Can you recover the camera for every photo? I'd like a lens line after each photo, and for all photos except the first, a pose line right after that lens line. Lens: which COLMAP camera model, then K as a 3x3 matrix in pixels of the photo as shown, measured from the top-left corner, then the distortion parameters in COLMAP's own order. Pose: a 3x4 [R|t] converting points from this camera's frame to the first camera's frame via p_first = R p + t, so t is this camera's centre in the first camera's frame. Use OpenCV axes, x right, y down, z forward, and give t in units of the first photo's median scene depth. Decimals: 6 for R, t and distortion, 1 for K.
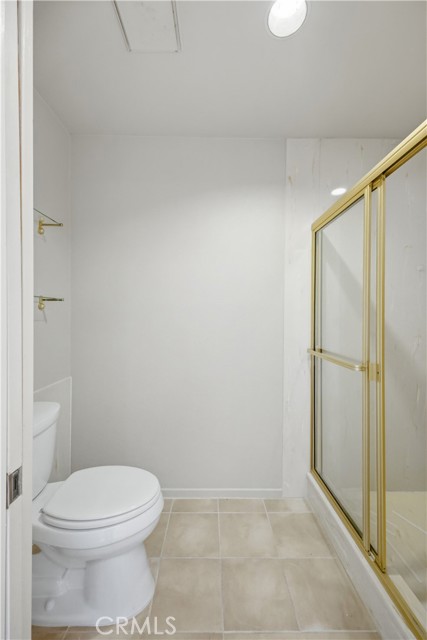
lens RADIAL K [[252.3, 0, 213.5], [0, 252.3, 320.0], [0, 0, 1]] dist [0.007400, -0.000395]
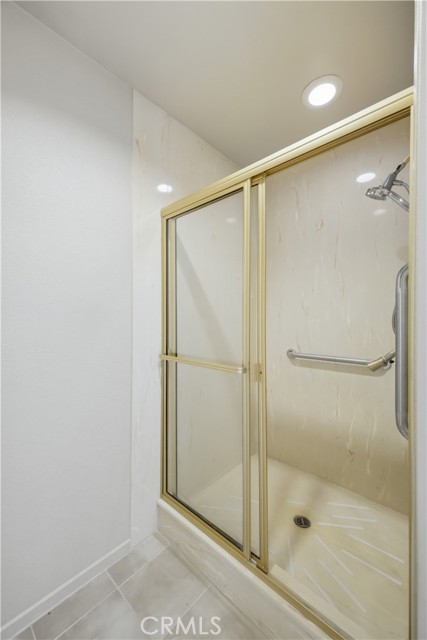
lens RADIAL K [[252.3, 0, 213.5], [0, 252.3, 320.0], [0, 0, 1]] dist [0.007400, -0.000395]
pose [[0.686376, -0.002899, 0.727241, -0.126351], [0.004317, 0.999991, -0.000089, 0.001272], [-0.727234, 0.003201, 0.686382, 0.303622]]
